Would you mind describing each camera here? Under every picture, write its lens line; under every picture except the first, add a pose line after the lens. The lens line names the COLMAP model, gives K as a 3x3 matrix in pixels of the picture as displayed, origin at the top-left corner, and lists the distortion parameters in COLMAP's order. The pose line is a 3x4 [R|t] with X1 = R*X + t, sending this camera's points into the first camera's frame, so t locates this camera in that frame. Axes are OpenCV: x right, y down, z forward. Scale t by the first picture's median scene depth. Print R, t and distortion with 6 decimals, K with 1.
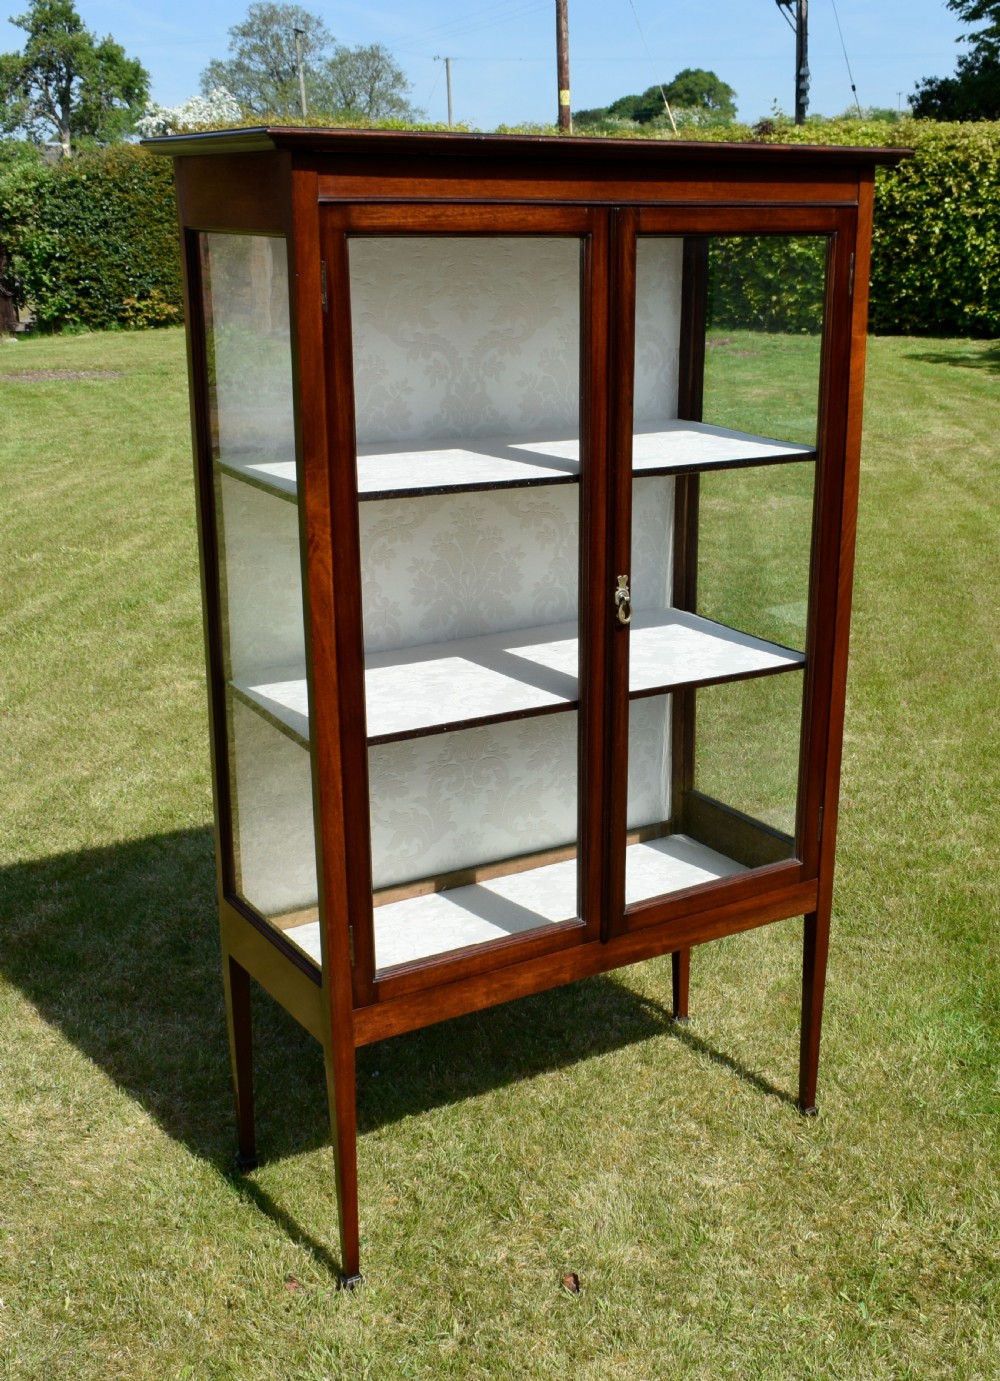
lens RADIAL K [[1632.2, 0, 584.9], [0, 1632.2, 703.4], [0, 0, 1]] dist [-0.023684, 0.000000]
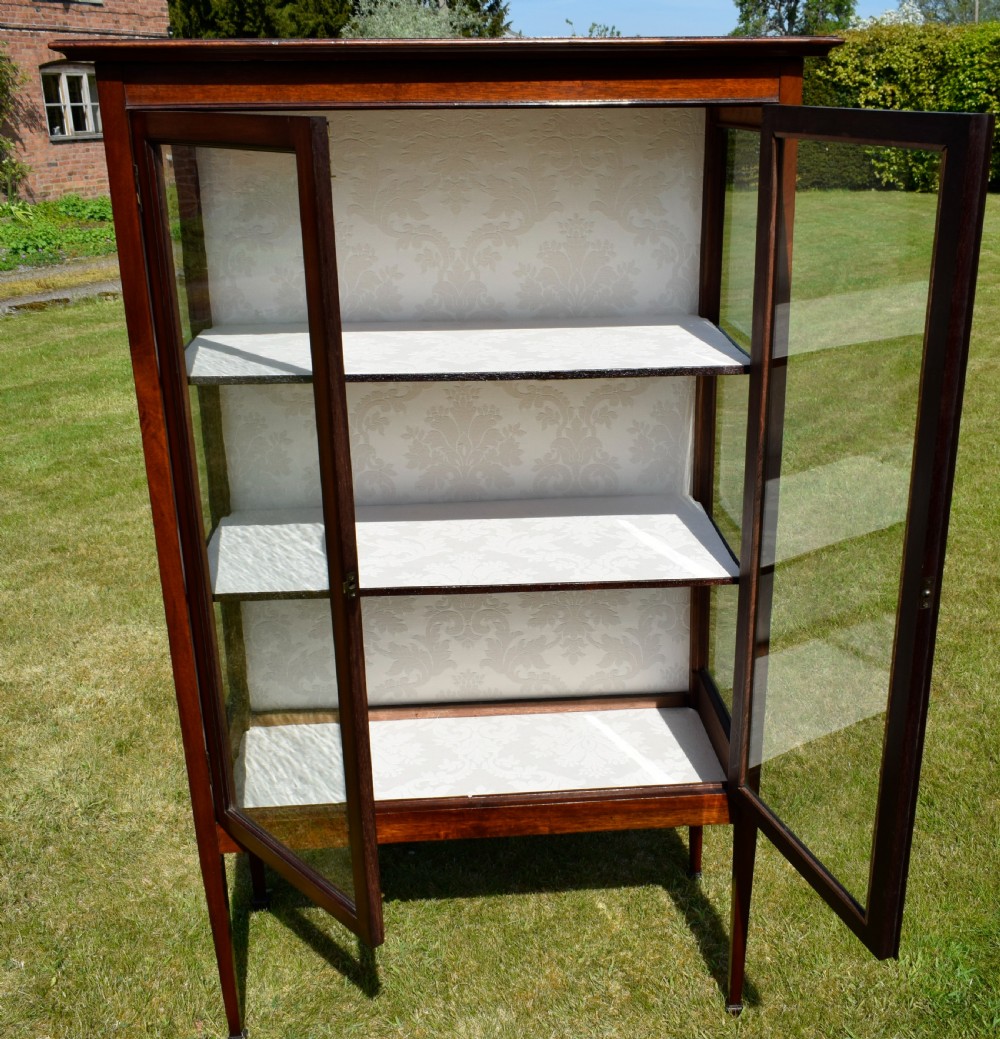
lens RADIAL K [[1199.9, 0, 539.5], [0, 1199.9, 526.0], [0, 0, 1]] dist [-0.017752, 0.000000]
pose [[0.877517, 0.148883, -0.455849, 0.334228], [-0.126379, 0.988778, 0.079659, -0.092564], [0.462593, -0.012292, 0.886485, 0.296351]]
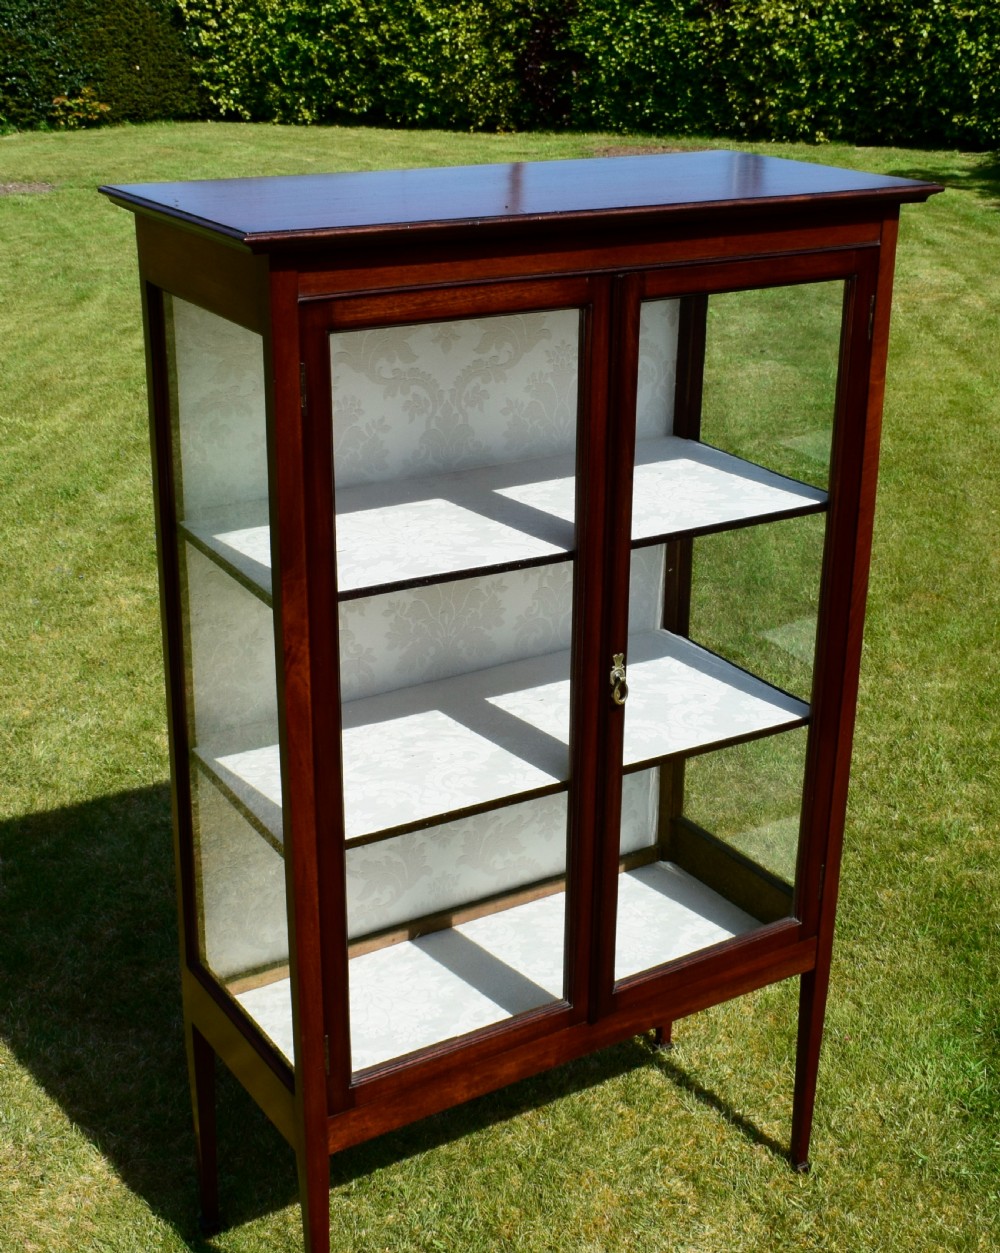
lens RADIAL K [[1718.5, 0, 505.5], [0, 1718.5, 581.9], [0, 0, 1]] dist [-0.025361, 0.000000]
pose [[0.999816, 0.009410, -0.016734, -0.021078], [-0.008564, 0.998715, 0.049942, -0.140433], [0.017182, -0.049790, 0.998612, 0.022565]]
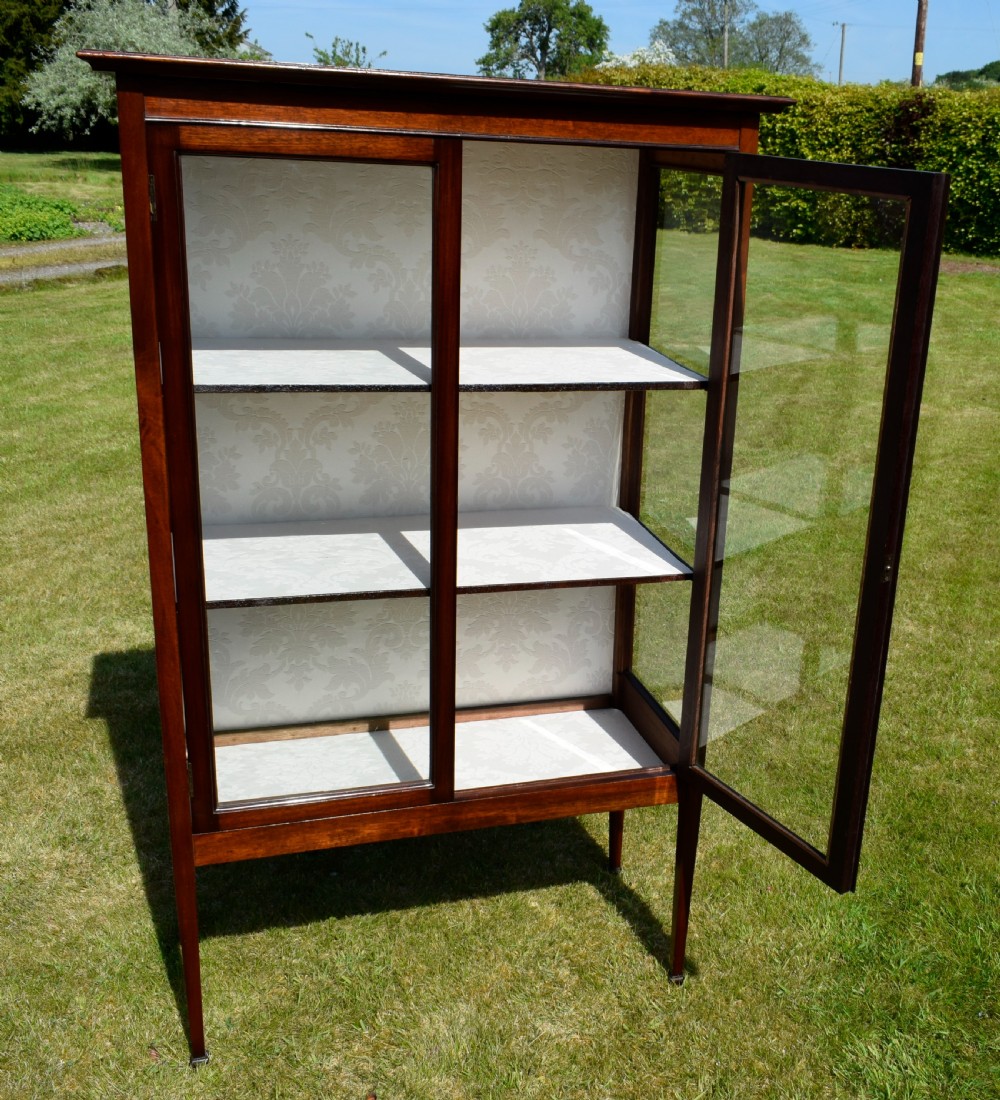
lens RADIAL K [[1280.2, 0, 615.1], [0, 1280.2, 557.5], [0, 0, 1]] dist [-0.013513, 0.000000]
pose [[0.968240, 0.120249, -0.219204, 0.258602], [-0.116100, 0.992730, 0.031763, -0.054773], [0.221430, -0.005305, 0.975162, 0.159116]]
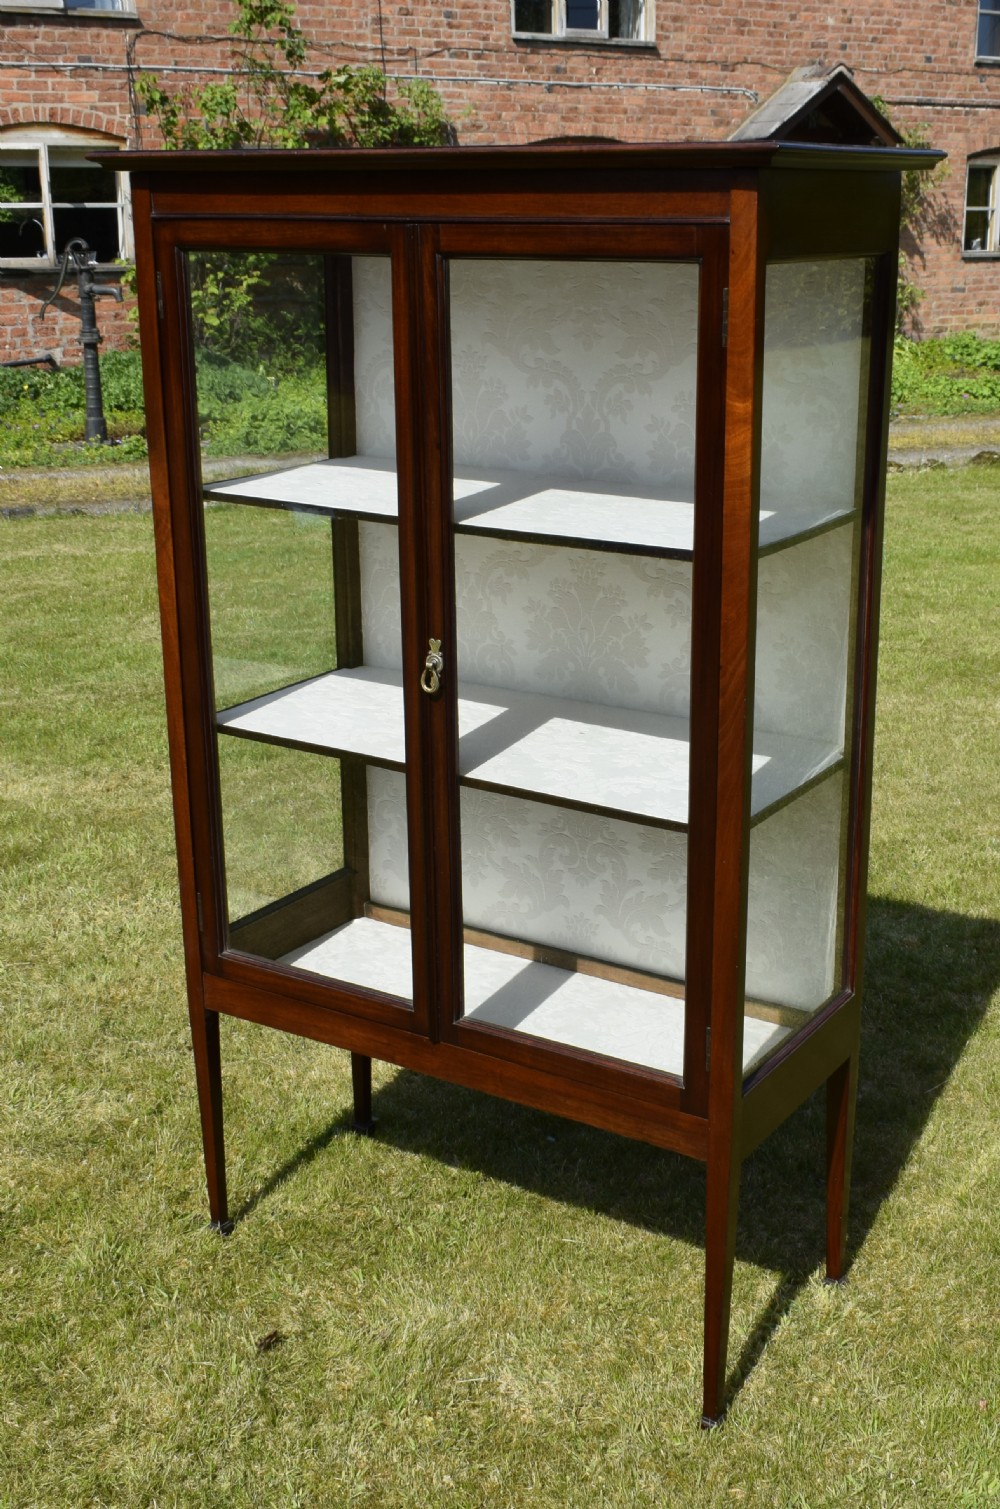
lens RADIAL K [[1783.1, 0, 538.0], [0, 1783.1, 760.0], [0, 0, 1]] dist [-0.017823, 0.000000]
pose [[0.409933, 0.268818, -0.871603, 0.759676], [-0.267498, 0.948998, 0.166878, -0.162016], [0.872009, 0.164744, 0.460934, 0.515148]]
